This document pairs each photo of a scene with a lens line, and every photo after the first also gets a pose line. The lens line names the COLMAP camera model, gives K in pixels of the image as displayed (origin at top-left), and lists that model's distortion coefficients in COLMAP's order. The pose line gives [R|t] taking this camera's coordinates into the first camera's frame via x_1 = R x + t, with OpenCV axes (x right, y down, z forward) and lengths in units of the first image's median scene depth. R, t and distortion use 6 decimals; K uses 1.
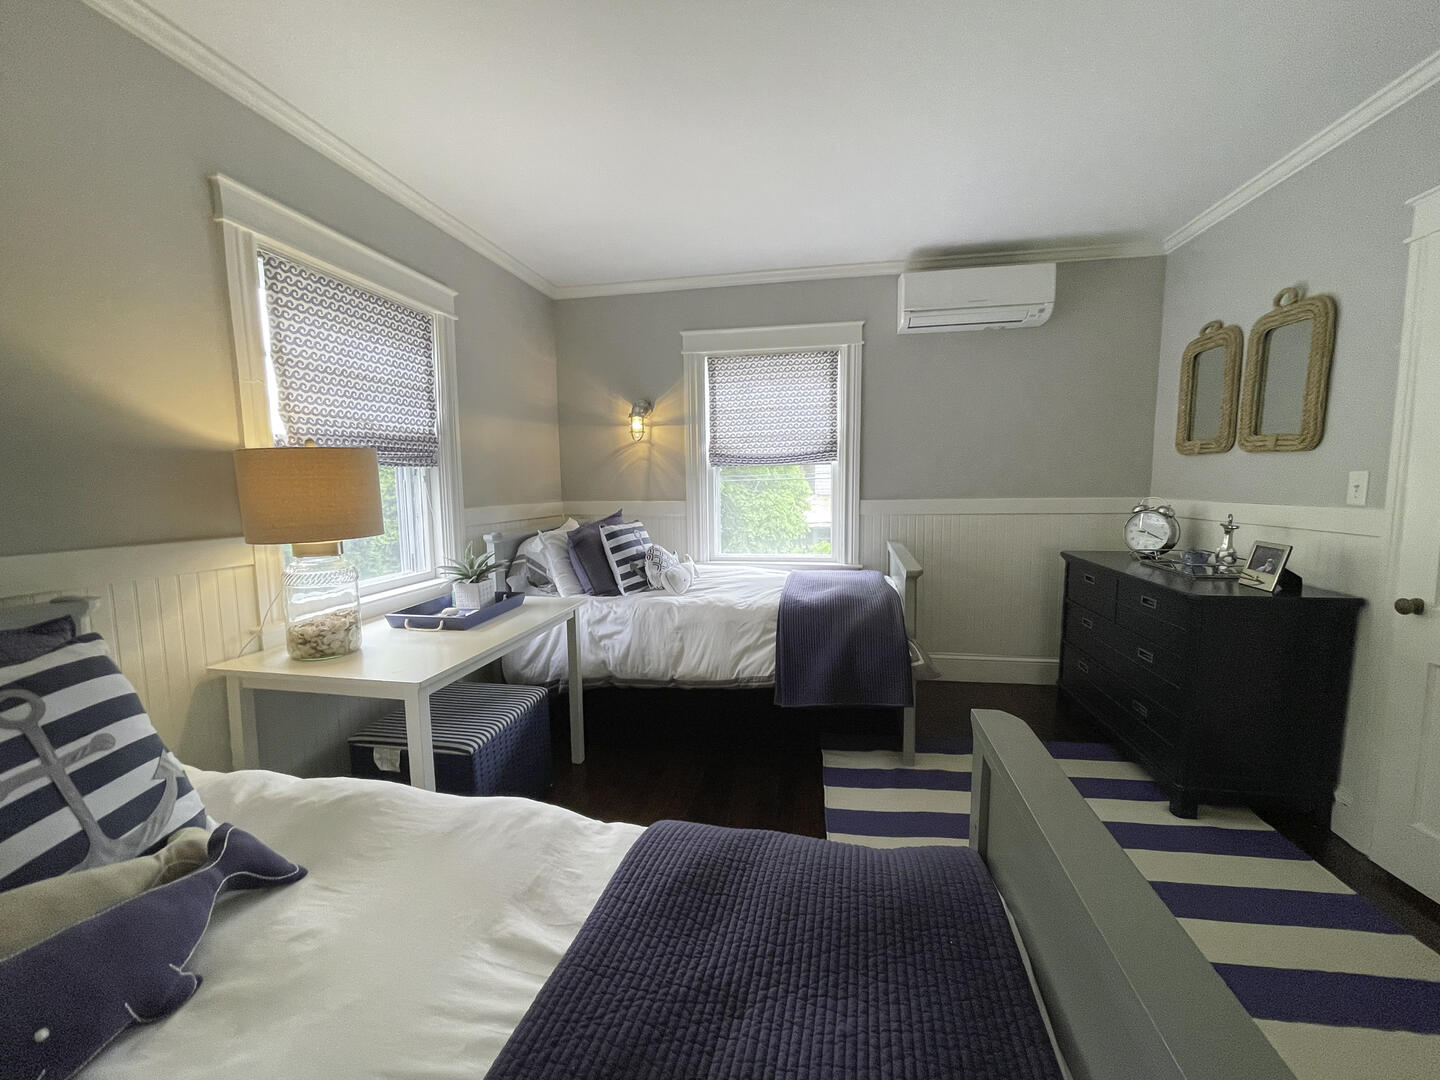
lens RADIAL K [[596.2, 0, 725.3], [0, 596.2, 541.1], [0, 0, 1]] dist [0.003451, -0.002055]
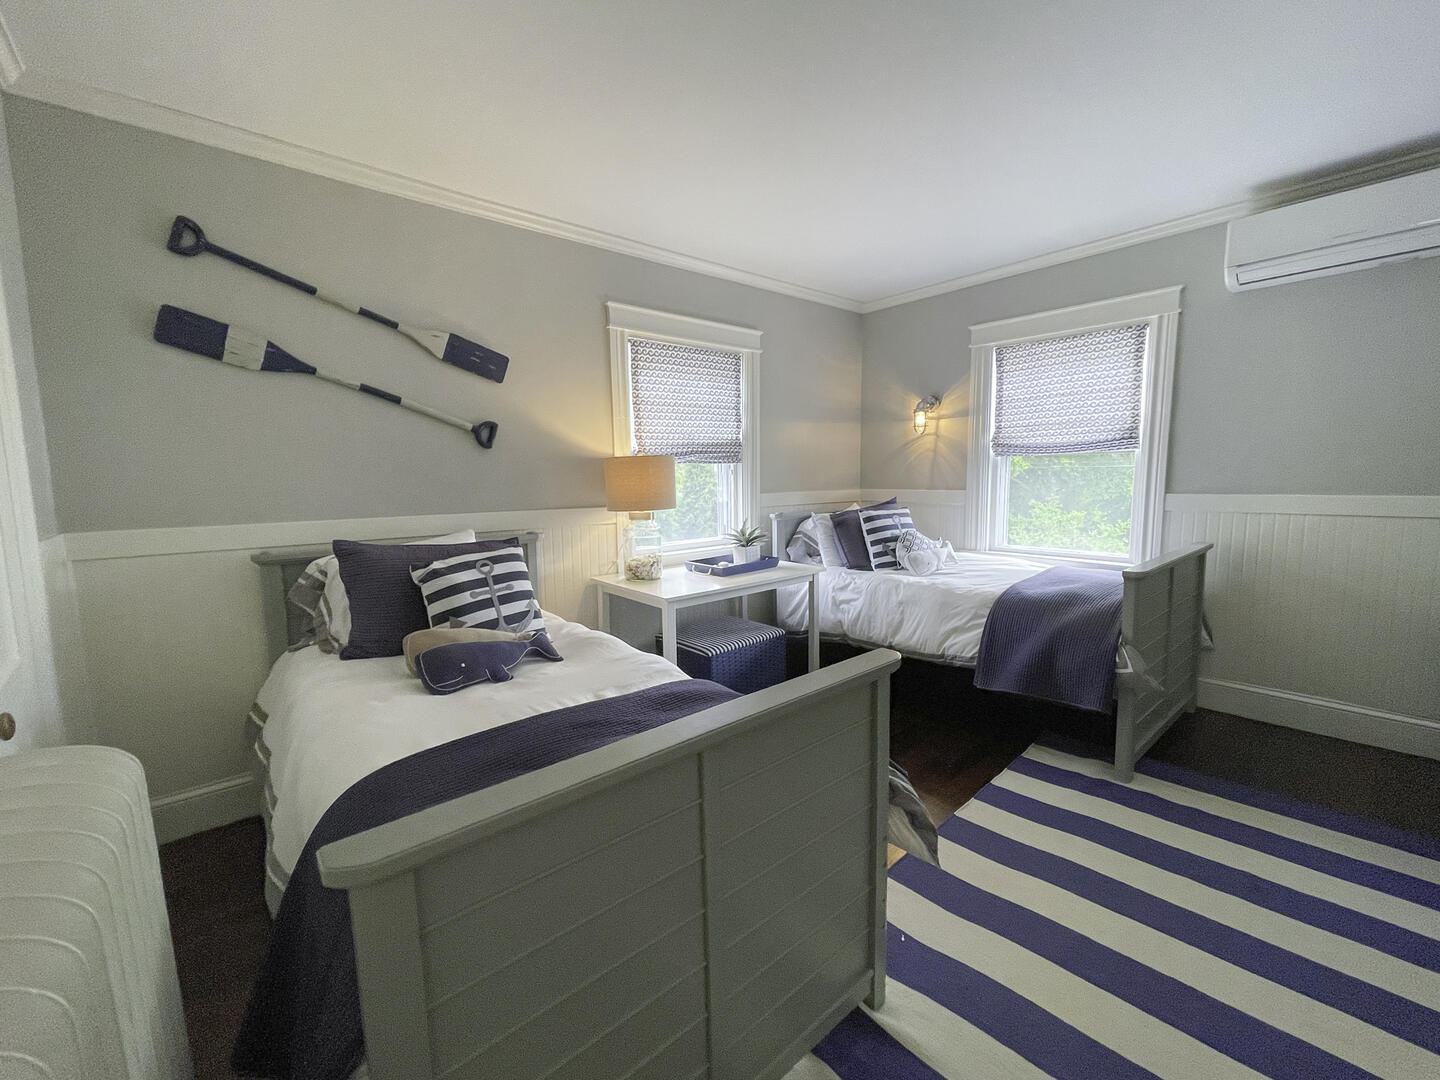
lens RADIAL K [[596.2, 0, 711.4], [0, 596.2, 543.9], [0, 0, 1]] dist [0.003451, -0.002055]
pose [[0.773357, 0.075477, -0.629462, 0.354633], [-0.057523, 0.997146, 0.048893, -0.000890], [0.631356, -0.001603, 0.775491, -0.115608]]
